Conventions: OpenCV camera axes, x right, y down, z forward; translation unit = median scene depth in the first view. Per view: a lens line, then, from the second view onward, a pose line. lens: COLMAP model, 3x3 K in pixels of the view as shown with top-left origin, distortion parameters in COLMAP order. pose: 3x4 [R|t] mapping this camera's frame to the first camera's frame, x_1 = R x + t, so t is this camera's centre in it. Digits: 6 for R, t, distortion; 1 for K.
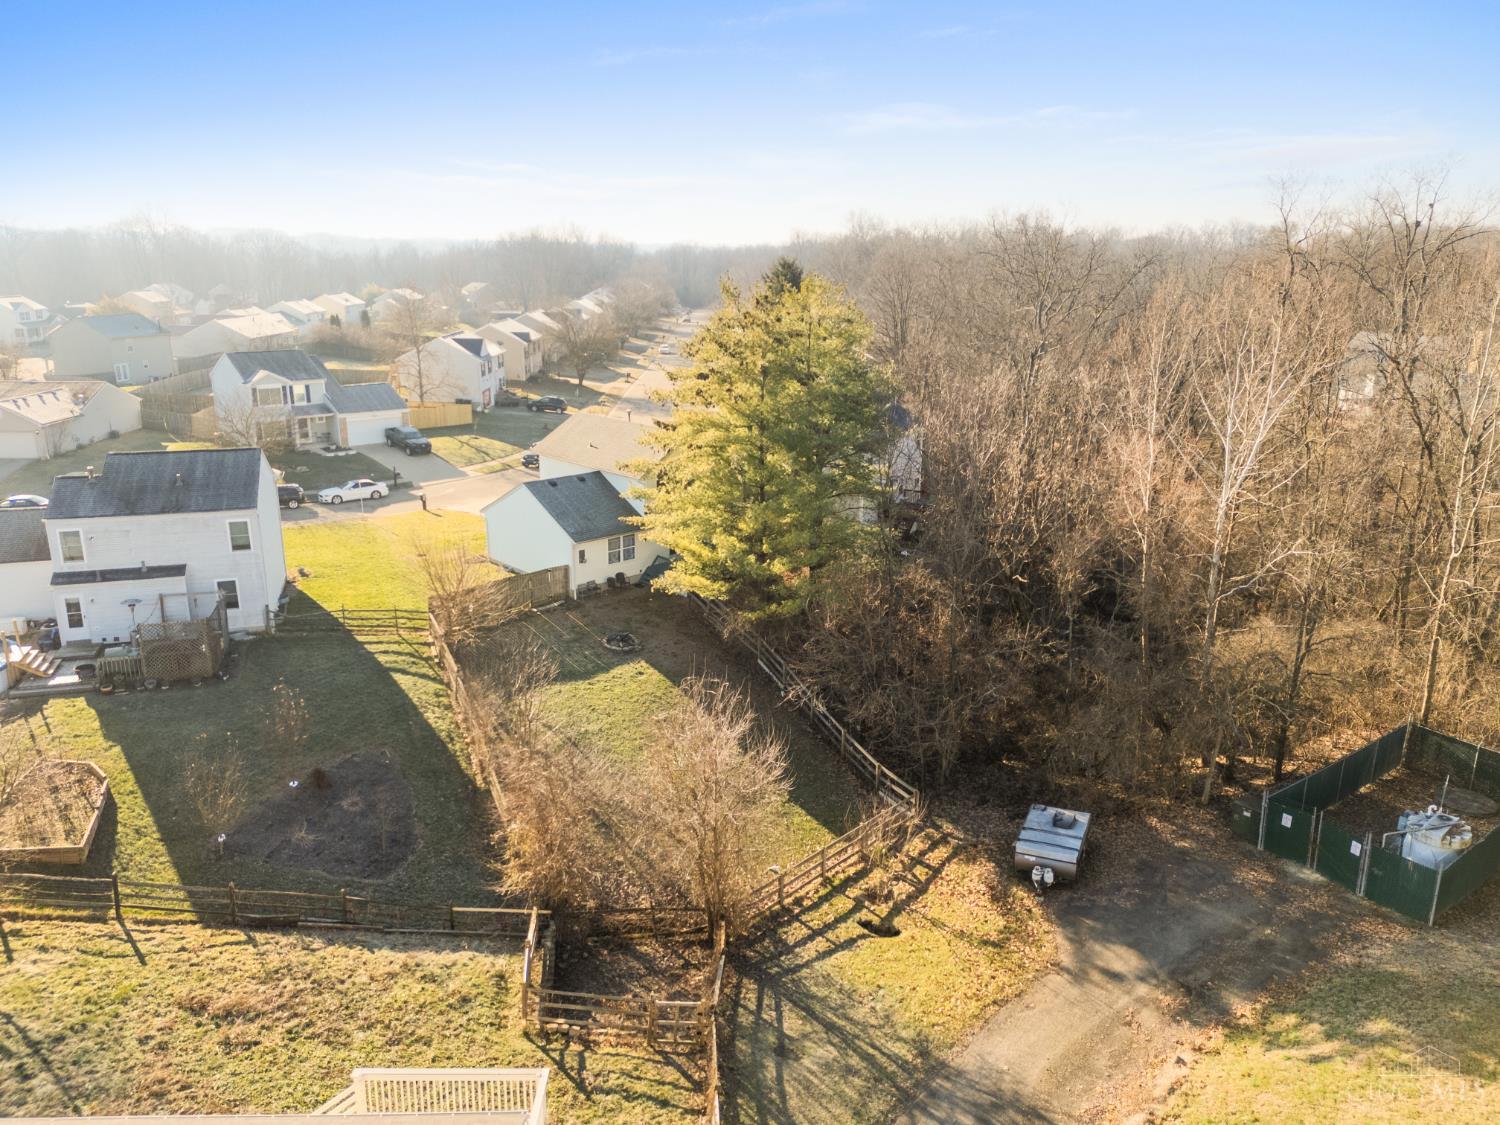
lens RADIAL K [[1099.7, 0, 748.5], [0, 1099.7, 562.1], [0, 0, 1]] dist [0.076000, -0.063335]
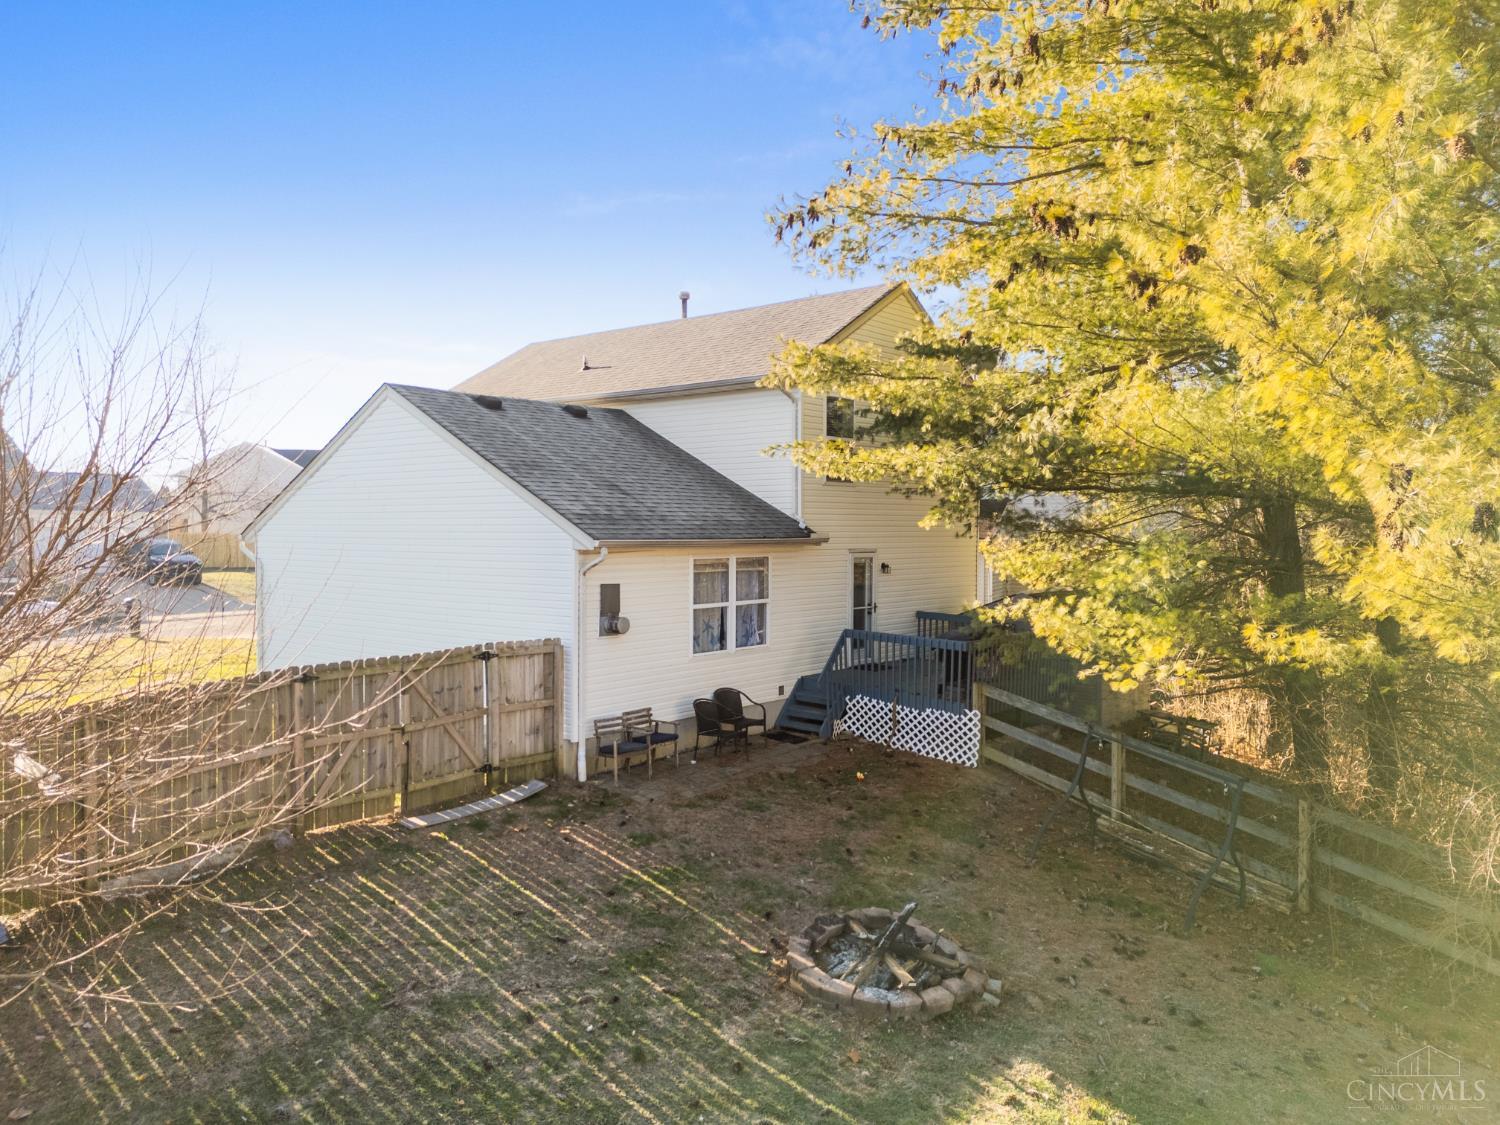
lens RADIAL K [[1099.7, 0, 750.7], [0, 1099.7, 564.8], [0, 0, 1]] dist [0.076000, -0.063335]
pose [[0.992154, -0.012991, 0.124344, -0.149855], [0.042369, 0.970670, -0.236654, 0.047818], [-0.117623, 0.240065, 0.963604, 0.738207]]
